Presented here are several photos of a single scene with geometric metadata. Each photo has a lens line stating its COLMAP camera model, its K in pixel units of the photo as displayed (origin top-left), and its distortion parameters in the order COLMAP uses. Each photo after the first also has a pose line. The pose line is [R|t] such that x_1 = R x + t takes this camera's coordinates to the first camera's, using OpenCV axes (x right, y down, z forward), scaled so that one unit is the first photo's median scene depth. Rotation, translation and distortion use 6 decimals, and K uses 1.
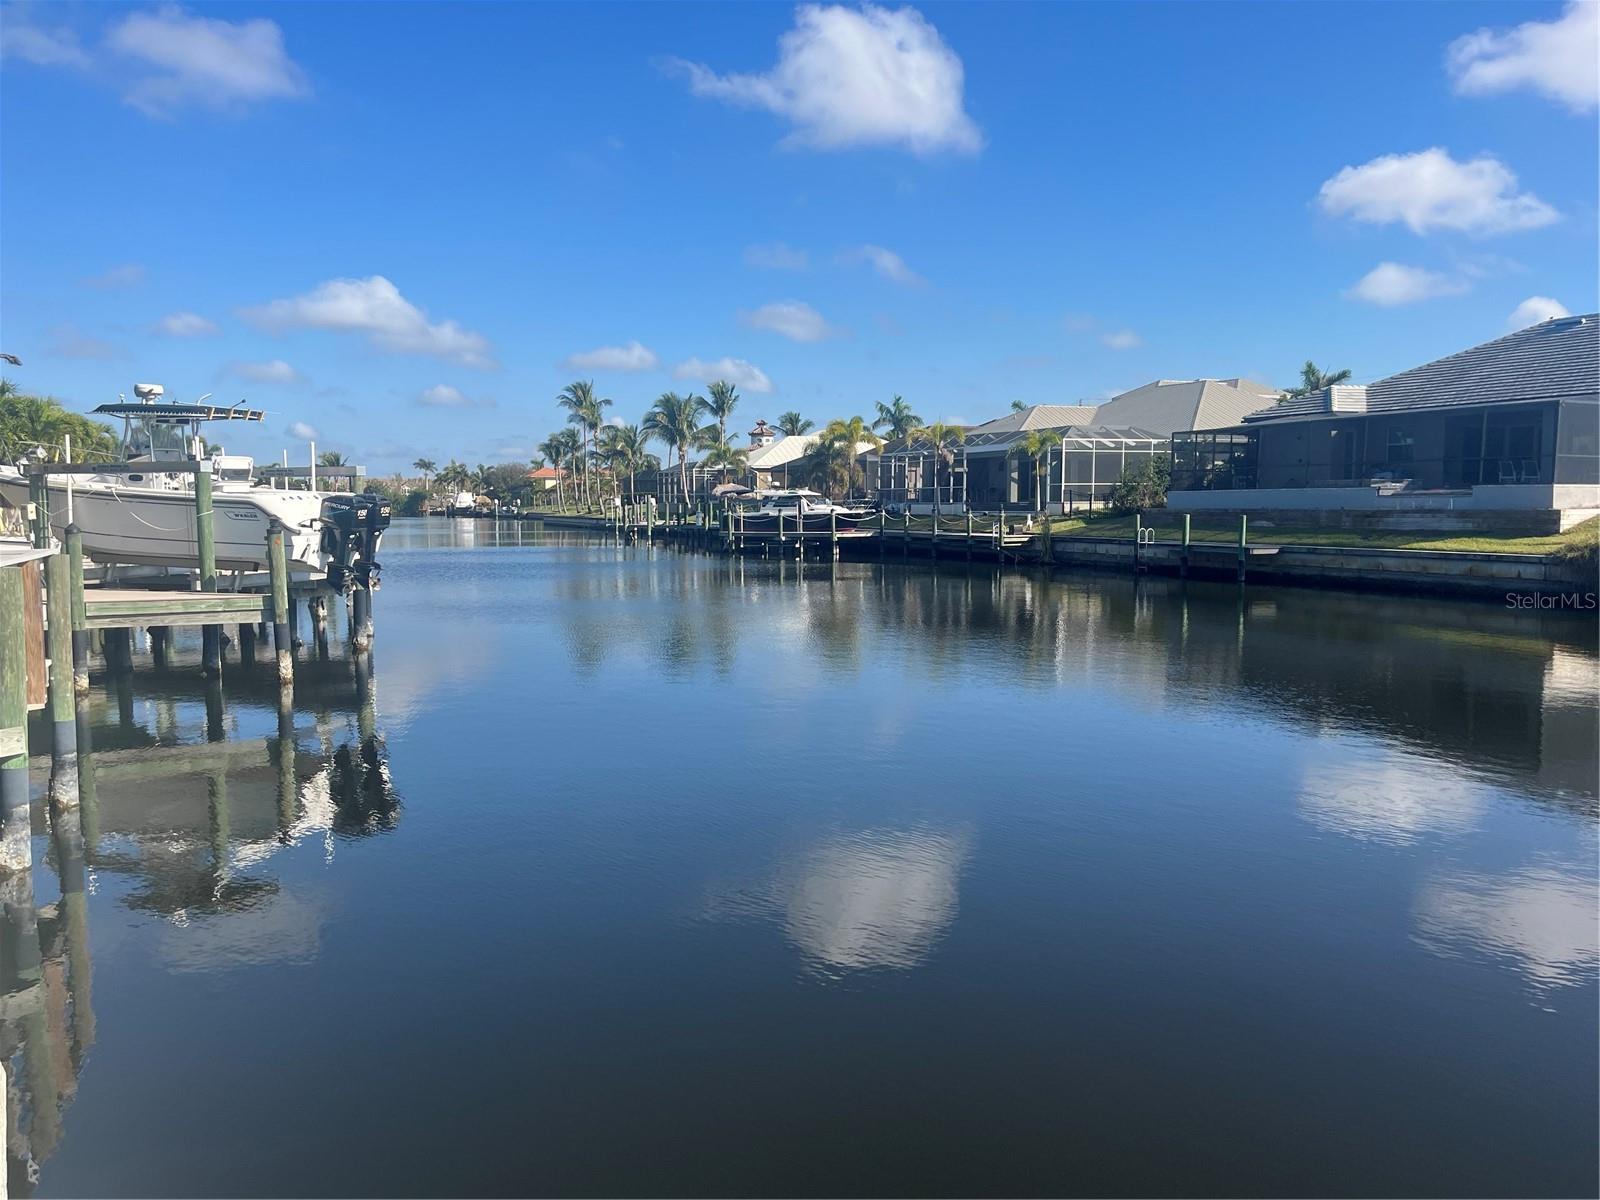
lens RADIAL K [[1210.7, 0, 800.0], [0, 1210.7, 600.0], [0, 0, 1]] dist [0.069097, -0.094116]
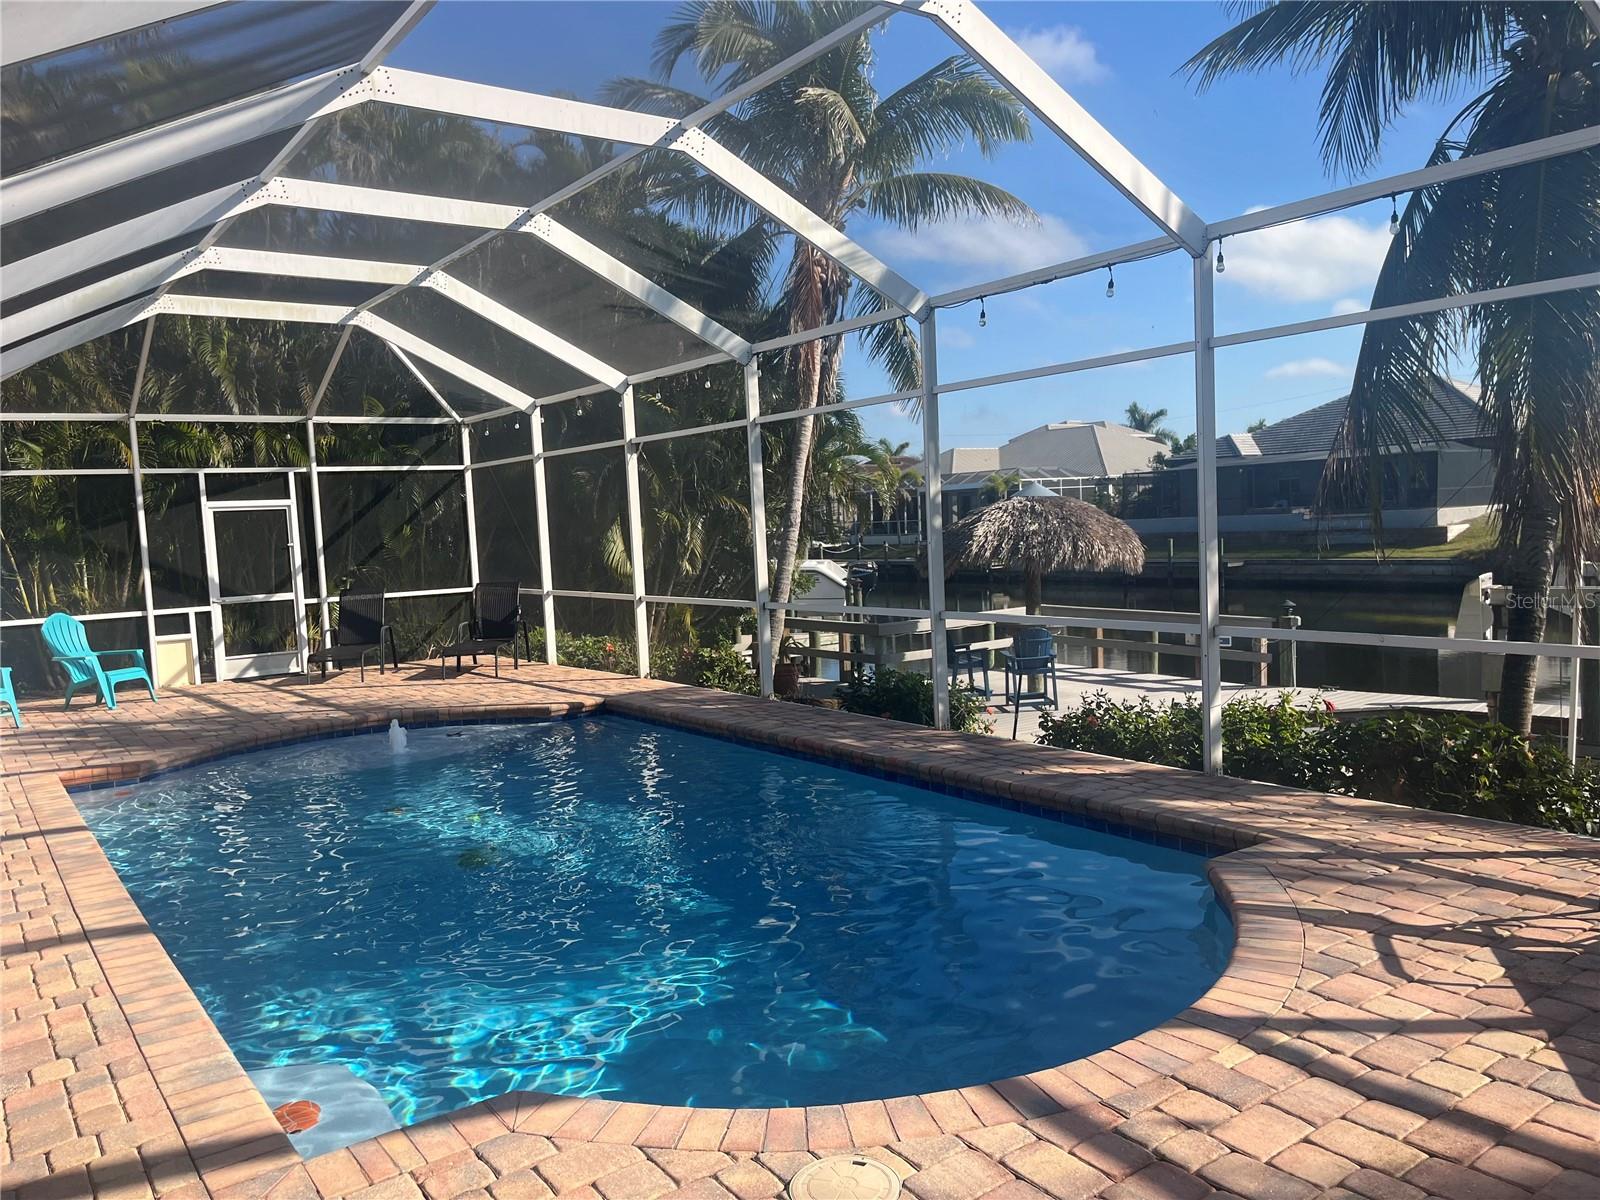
lens RADIAL K [[1210.7, 0, 800.0], [0, 1210.7, 600.0], [0, 0, 1]] dist [0.069097, -0.094116]
pose [[0.975385, -0.056827, 0.213060, -0.415320], [0.060708, 0.998087, -0.011713, -0.014922], [-0.211987, 0.024359, 0.976969, -0.238187]]
